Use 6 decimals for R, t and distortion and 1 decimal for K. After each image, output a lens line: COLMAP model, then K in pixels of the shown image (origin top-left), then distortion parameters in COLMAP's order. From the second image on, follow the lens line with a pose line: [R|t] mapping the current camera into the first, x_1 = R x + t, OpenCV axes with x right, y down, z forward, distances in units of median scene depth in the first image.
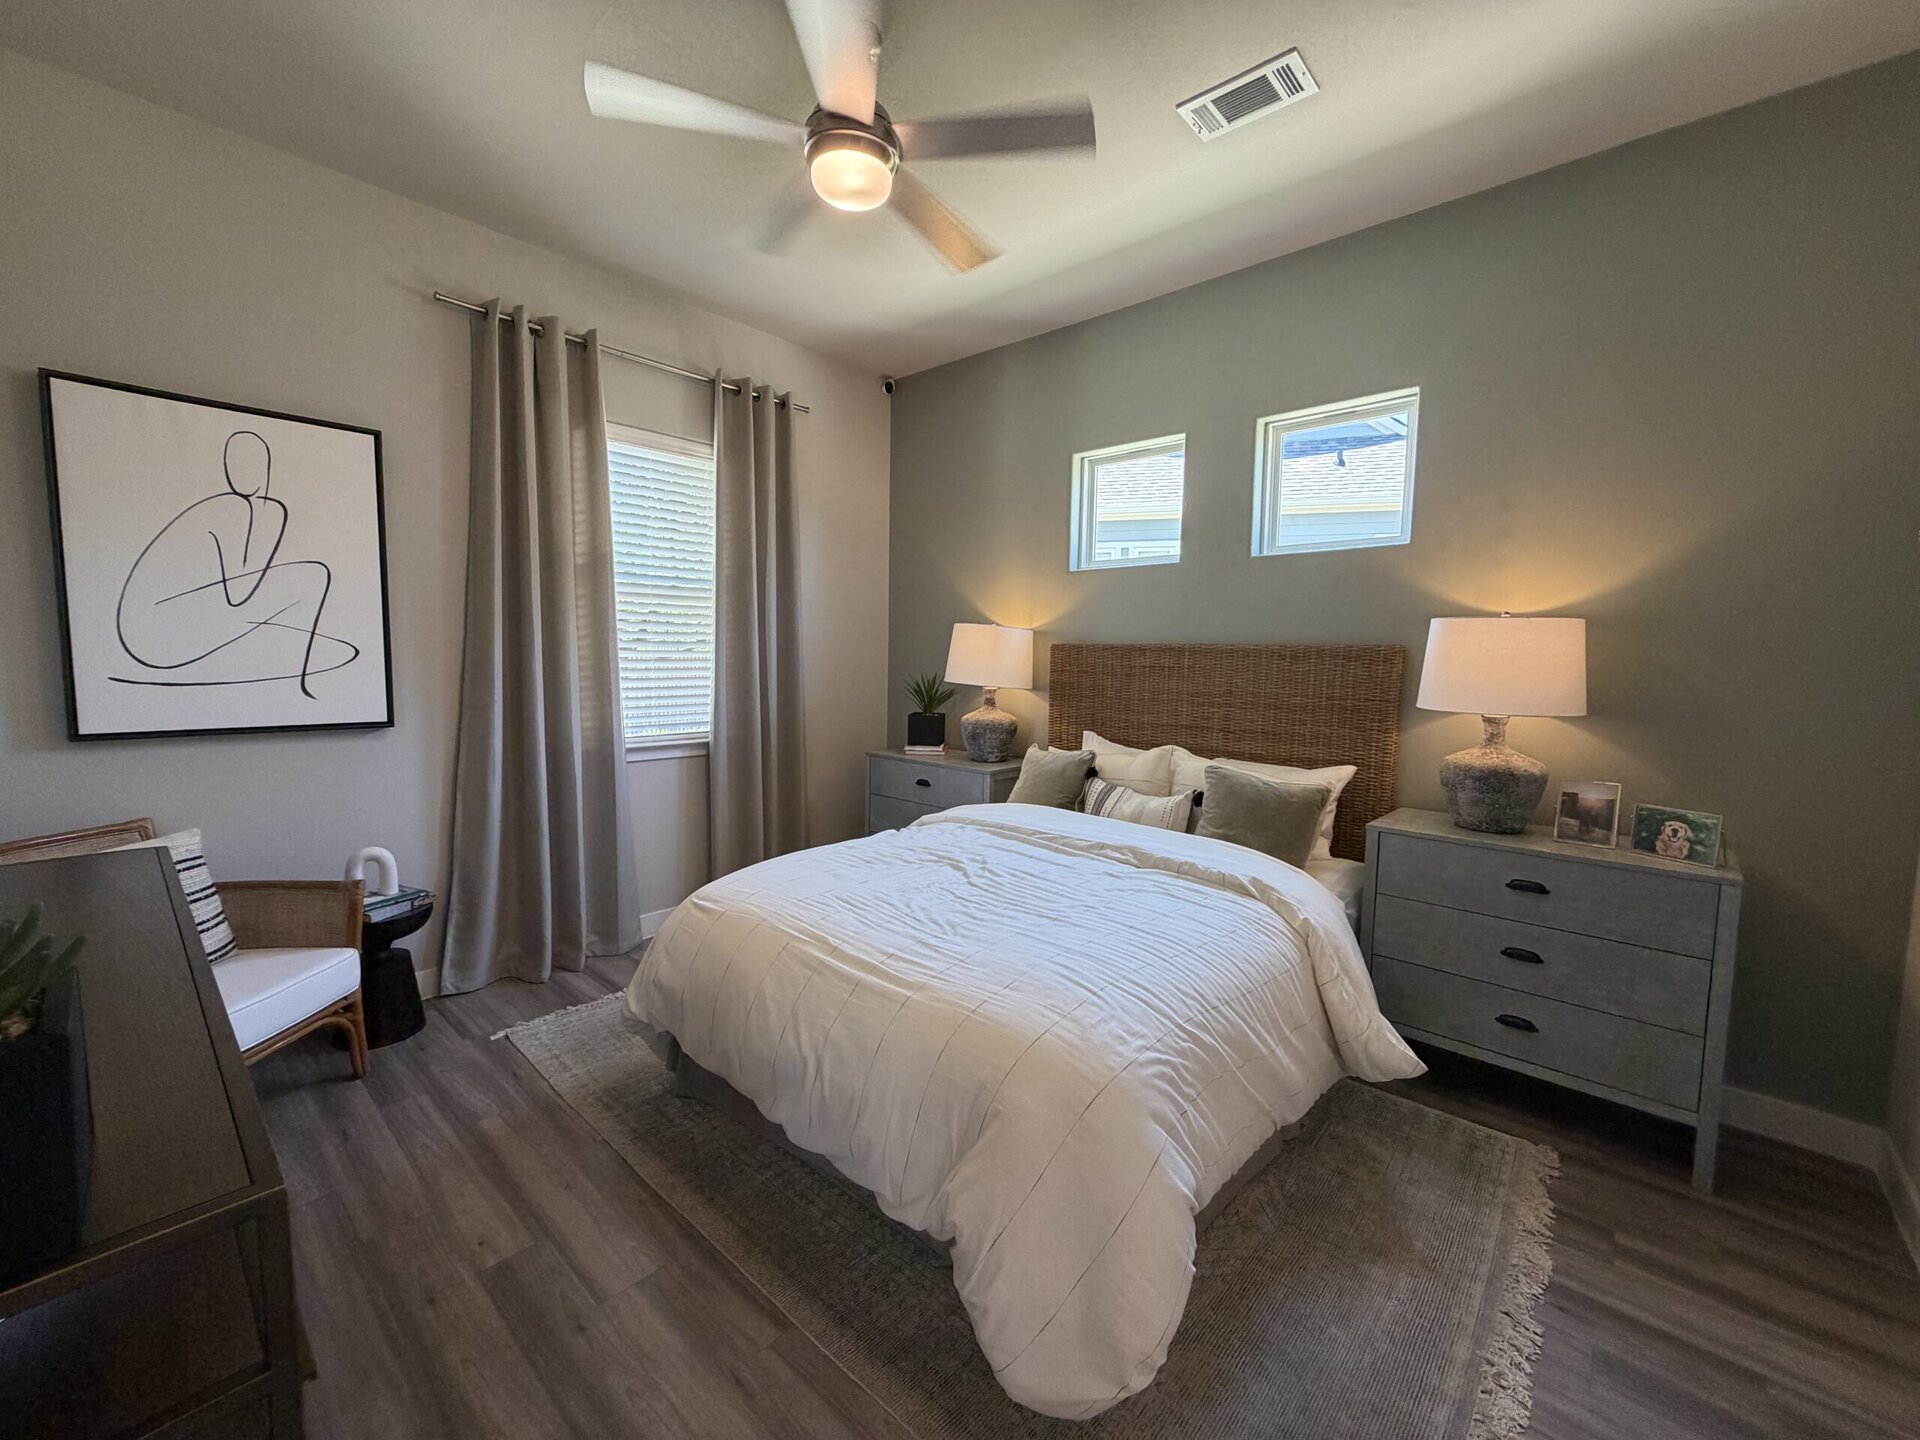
lens RADIAL K [[763.7, 0, 960.0], [0, 763.7, 720.0], [0, 0, 1]] dist [-0.001016, -0.000005]
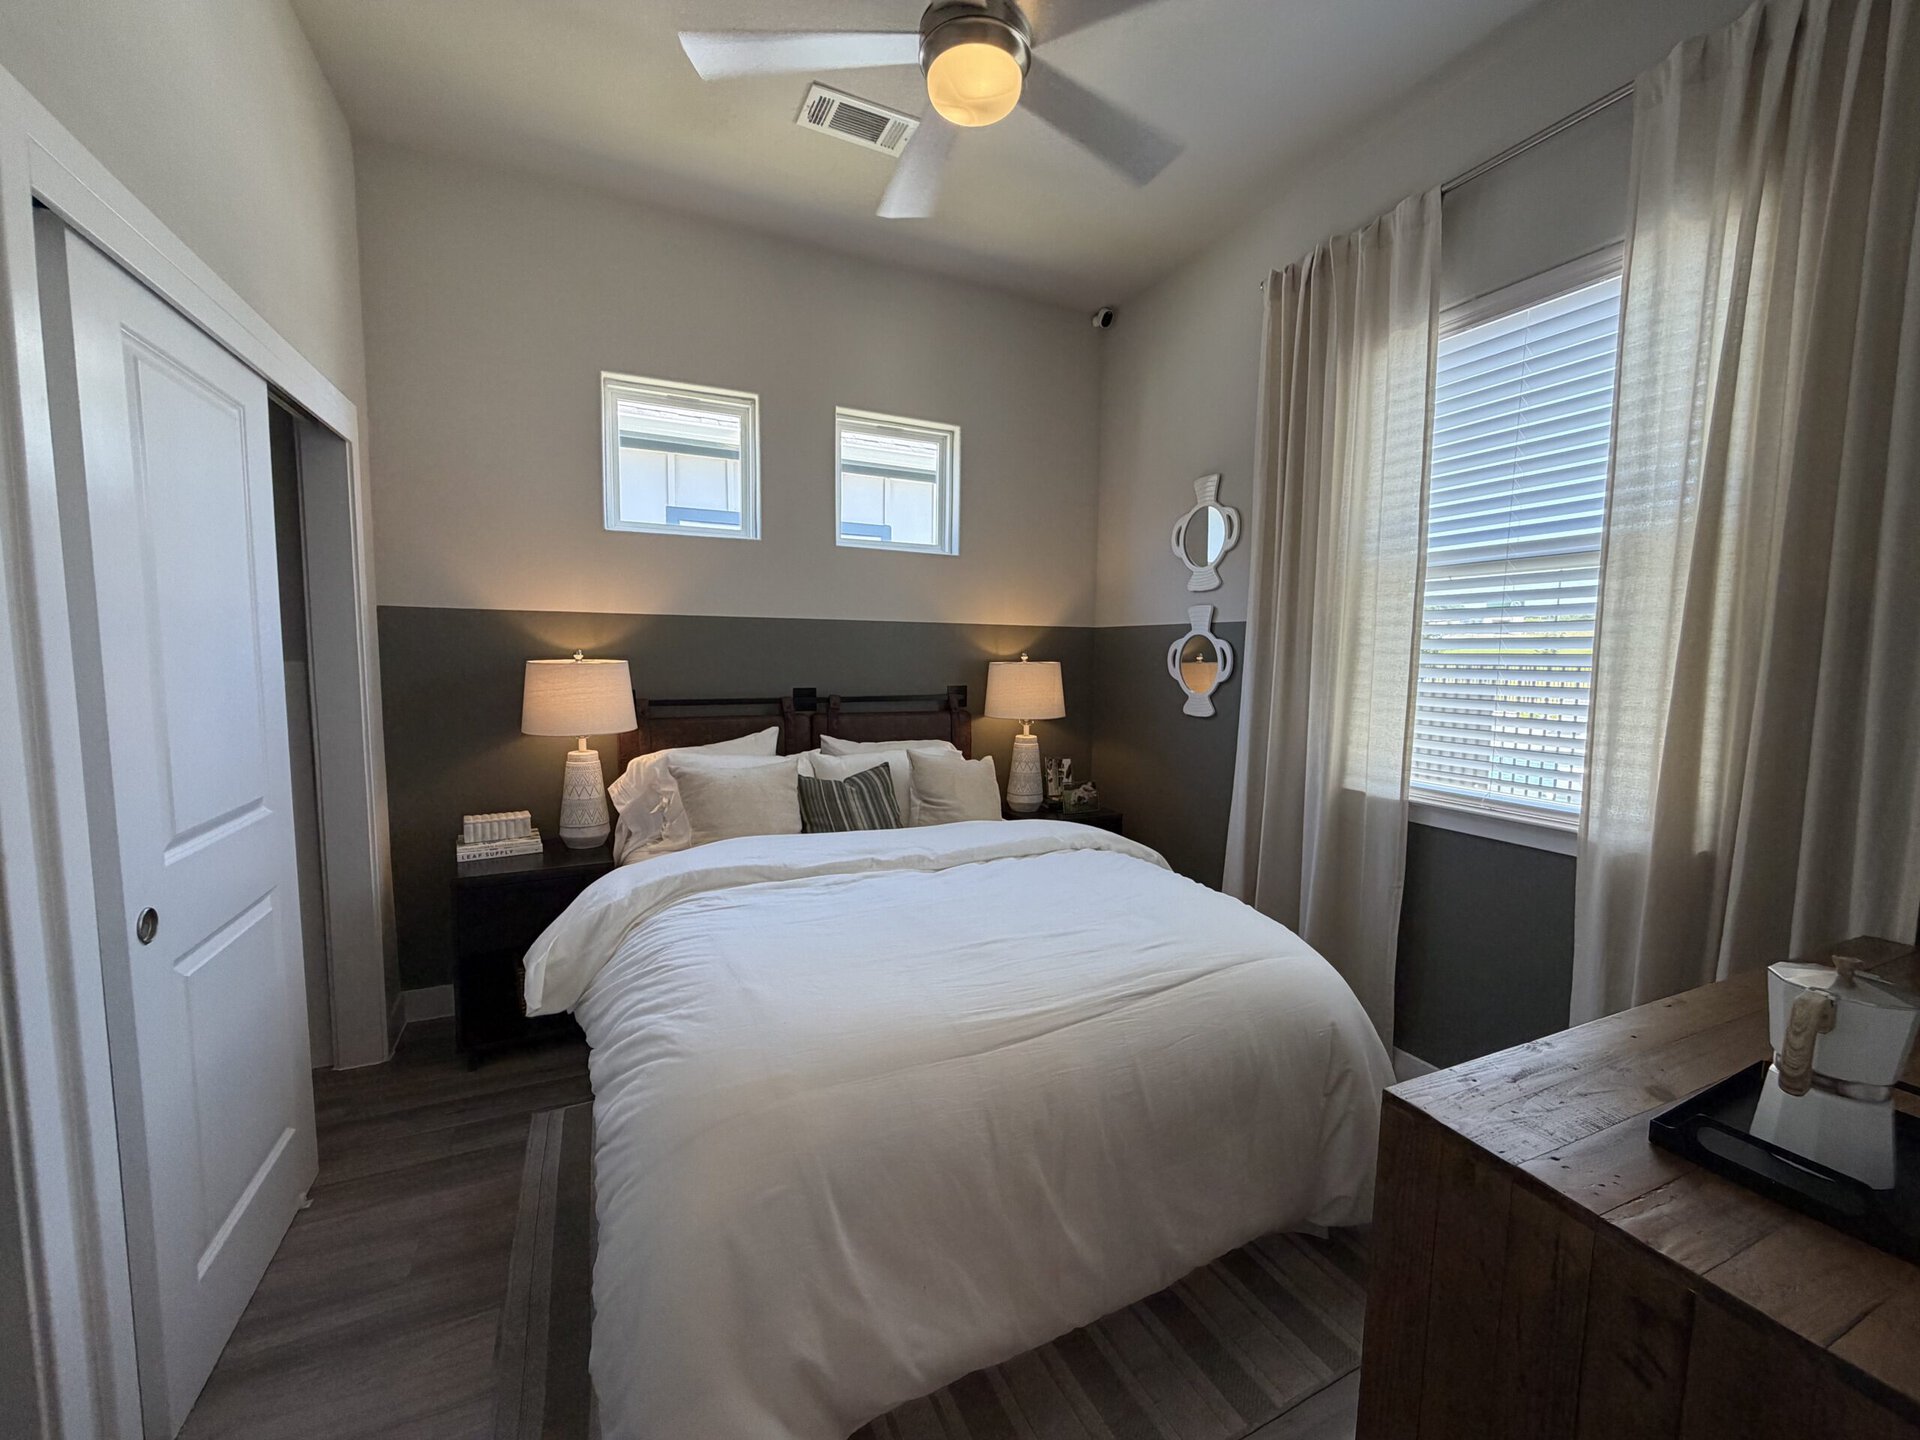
lens RADIAL K [[763.7, 0, 960.0], [0, 763.7, 720.0], [0, 0, 1]] dist [-0.001016, -0.000005]
pose [[0.375221, -0.091634, 0.922395, -0.510467], [0.074868, 0.994846, 0.068377, -0.043941], [-0.923907, 0.043401, 0.380148, 0.483112]]
